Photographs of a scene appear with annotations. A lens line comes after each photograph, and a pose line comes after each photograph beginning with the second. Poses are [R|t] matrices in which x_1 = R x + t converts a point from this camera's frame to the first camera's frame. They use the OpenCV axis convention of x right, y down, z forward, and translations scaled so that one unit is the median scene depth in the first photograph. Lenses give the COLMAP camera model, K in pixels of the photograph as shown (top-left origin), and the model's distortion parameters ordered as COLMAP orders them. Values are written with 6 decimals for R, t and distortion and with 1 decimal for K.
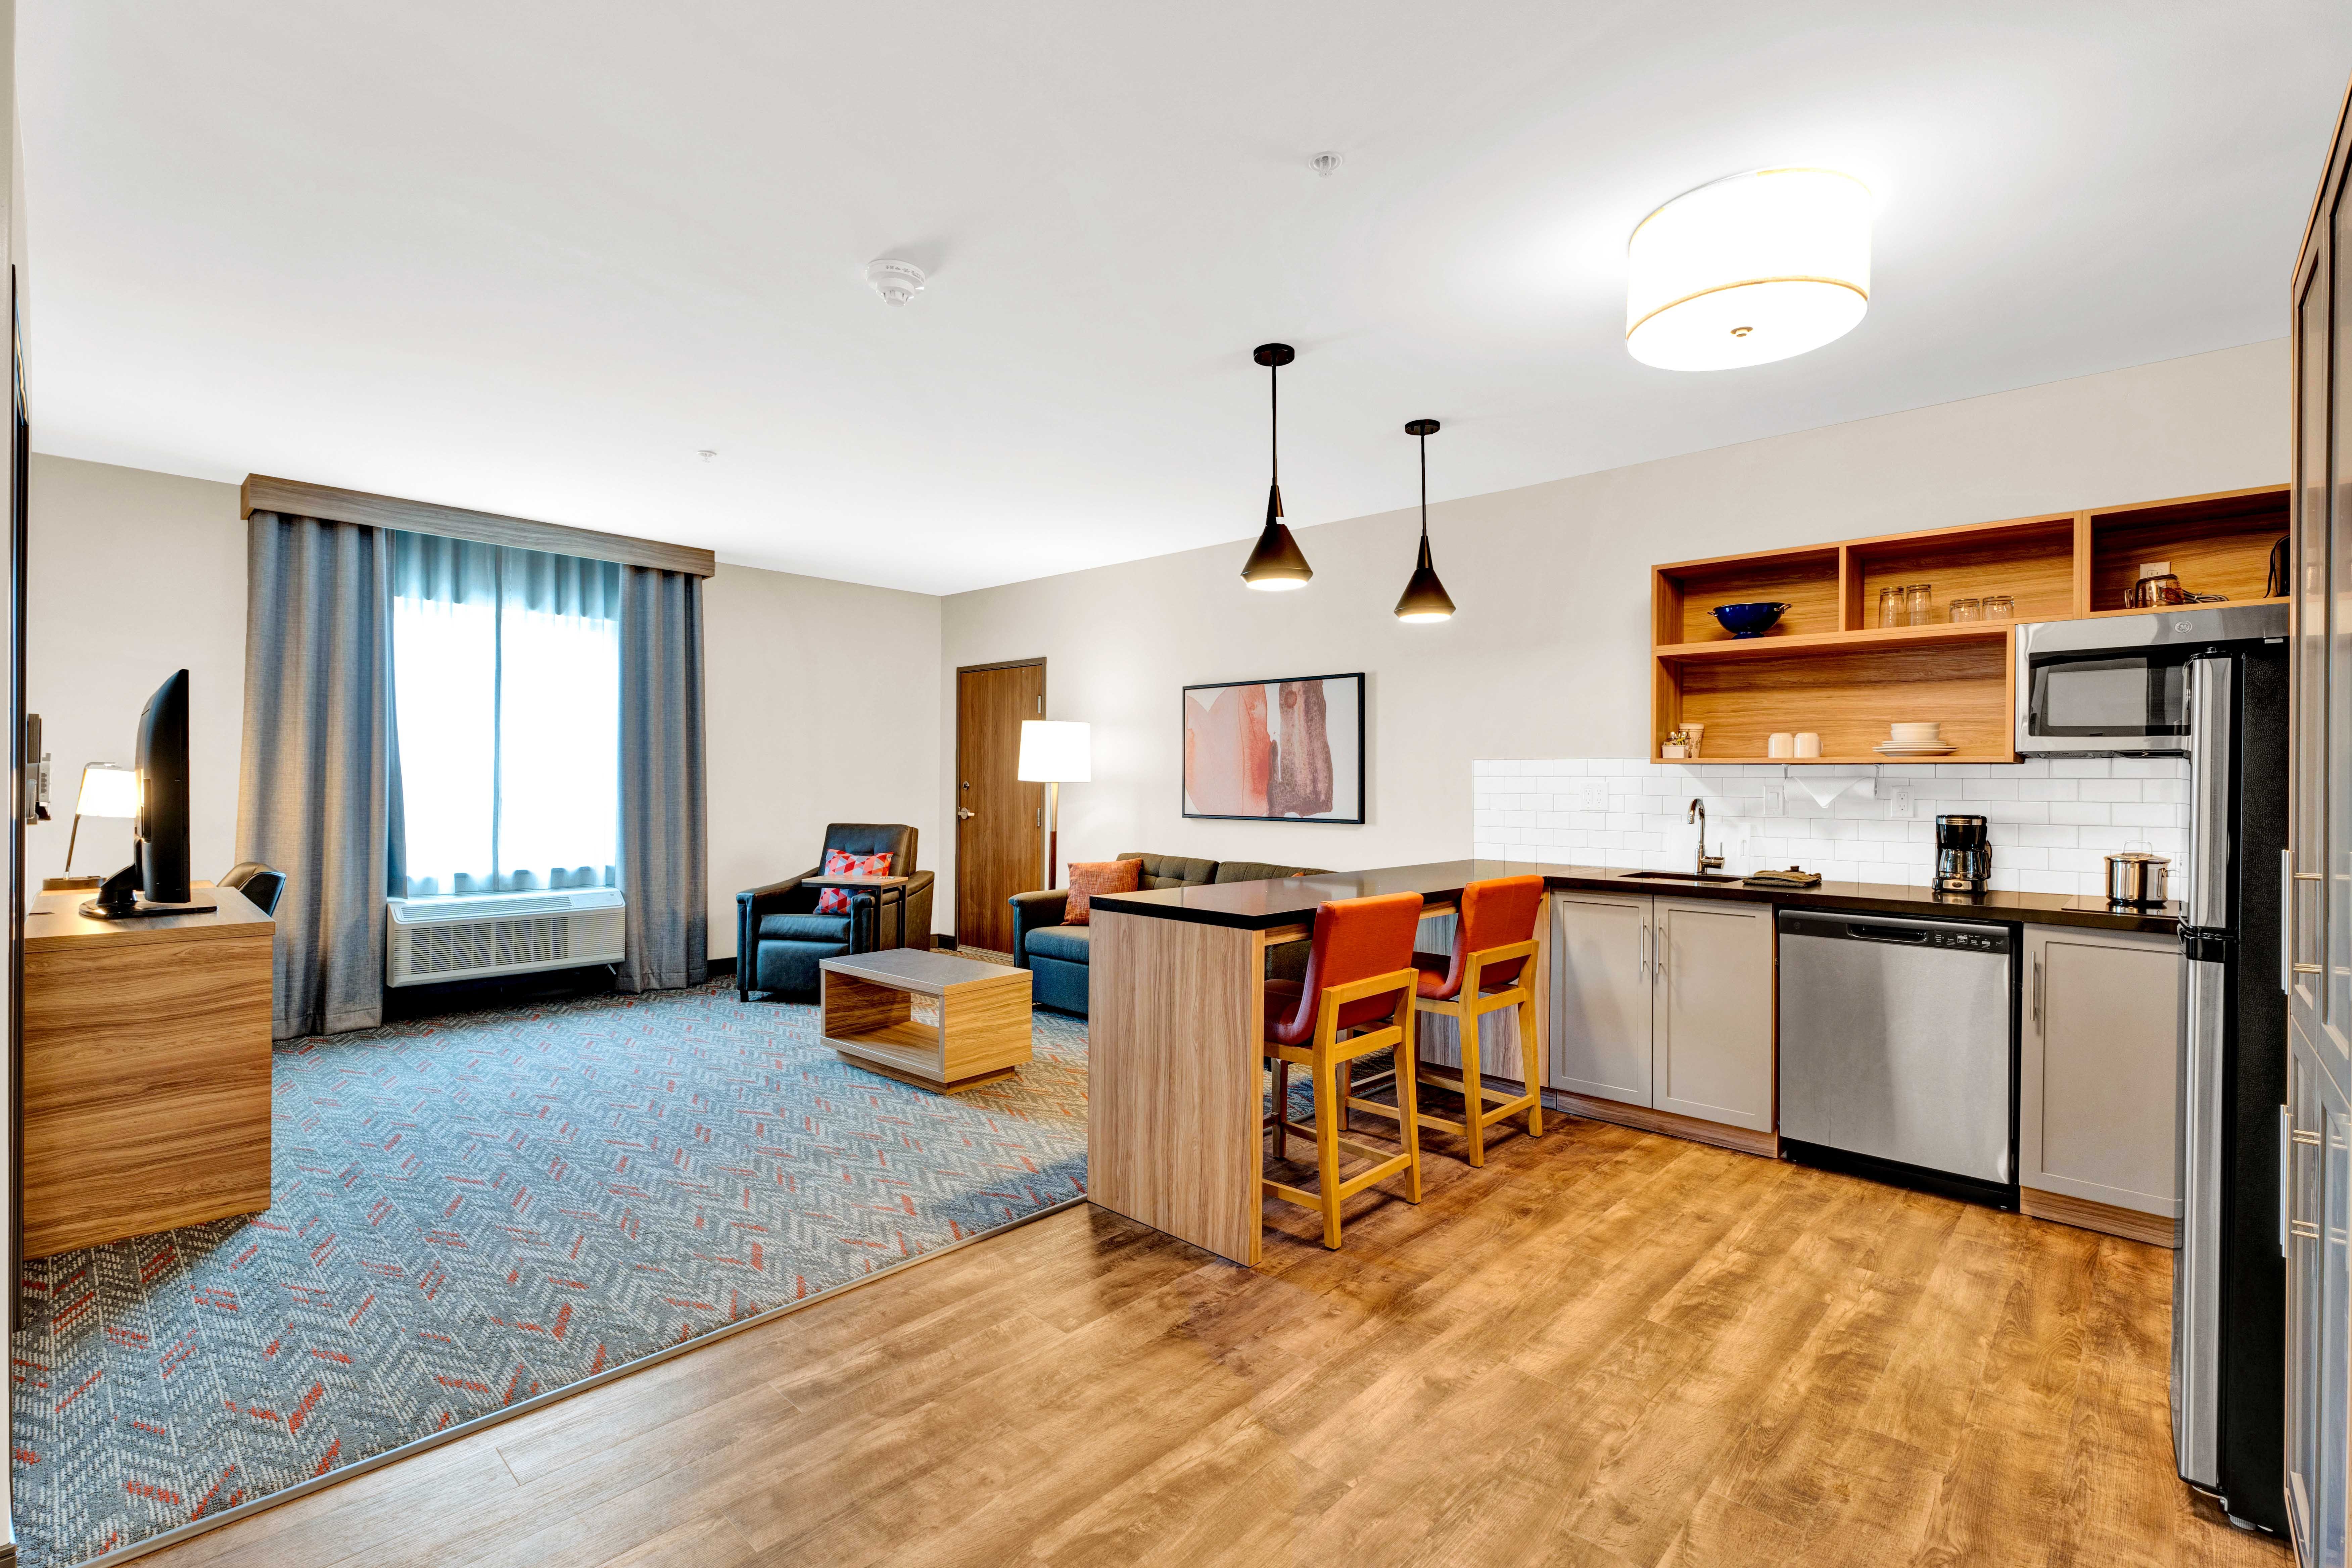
lens RADIAL K [[1049.7, 0, 1176.0], [0, 1049.7, 784.0], [0, 0, 1]] dist [0.016549, -0.000072]
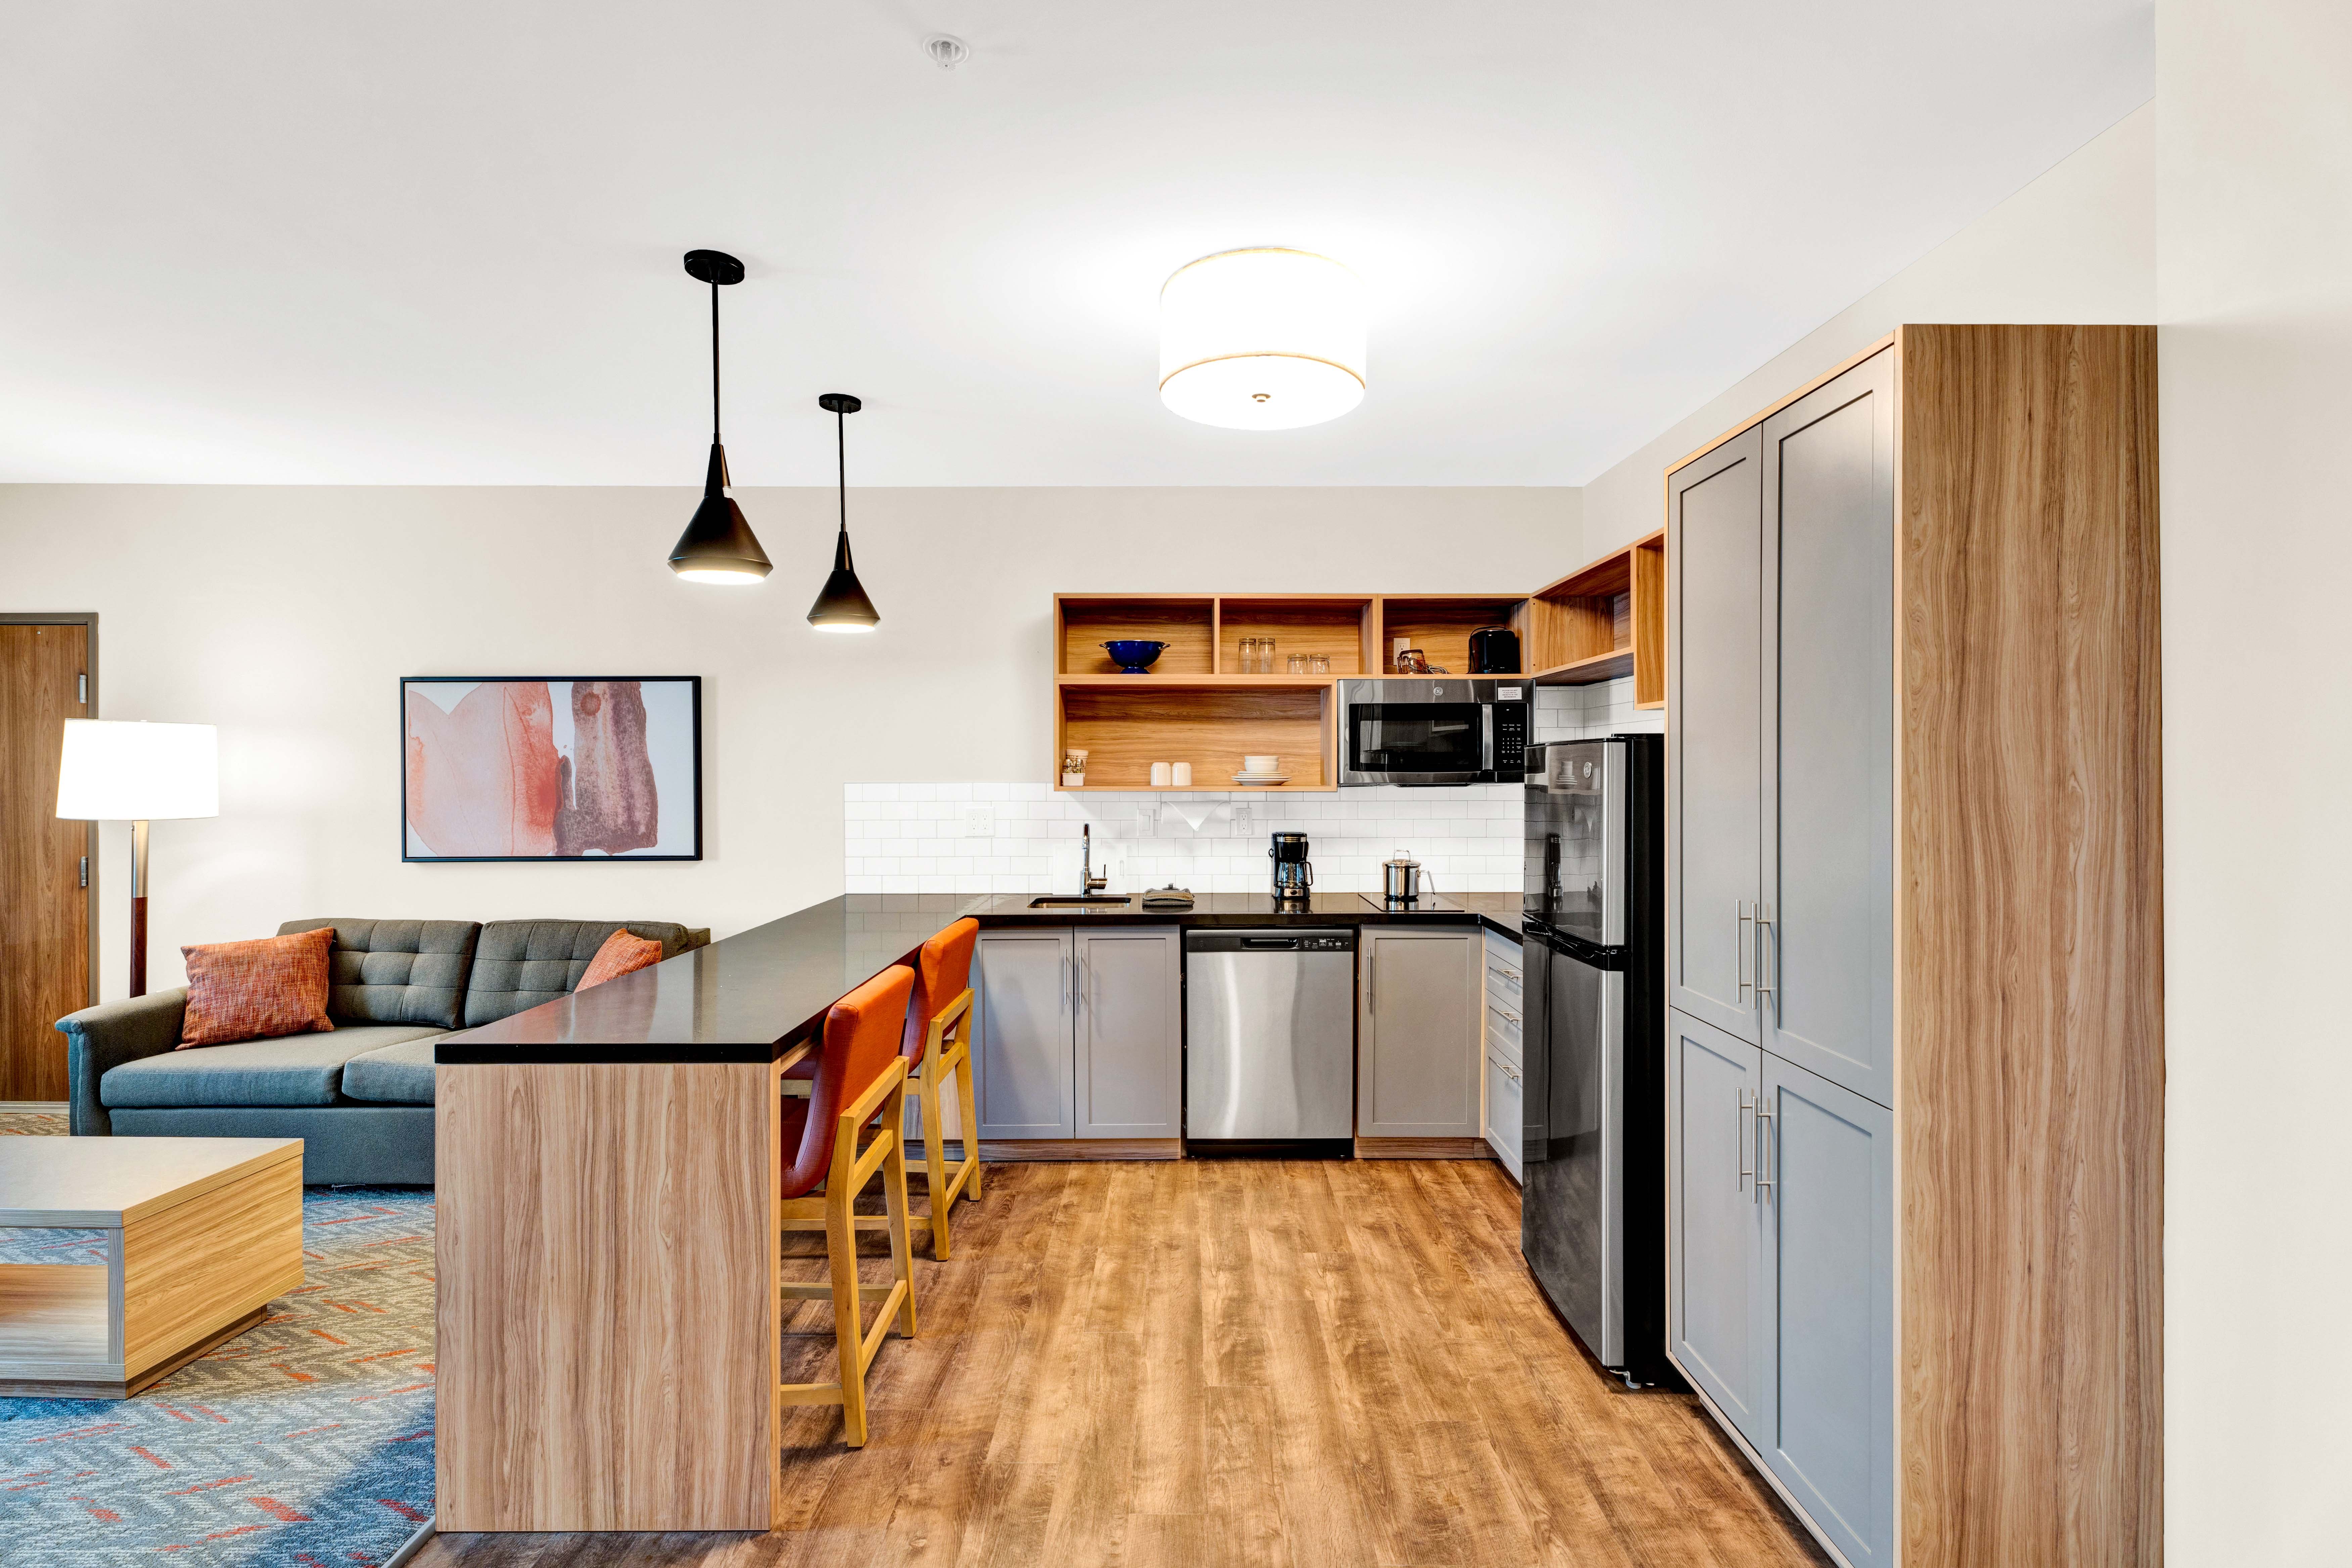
lens RADIAL K [[1048.5, 0, 1157.2], [0, 1048.5, 769.0], [0, 0, 1]] dist [-0.011342, 0.018735]
pose [[0.733670, -0.011258, 0.679413, -0.177070], [0.010344, 0.999932, 0.005399, -0.052250], [-0.679428, 0.003066, 0.733736, 0.234859]]
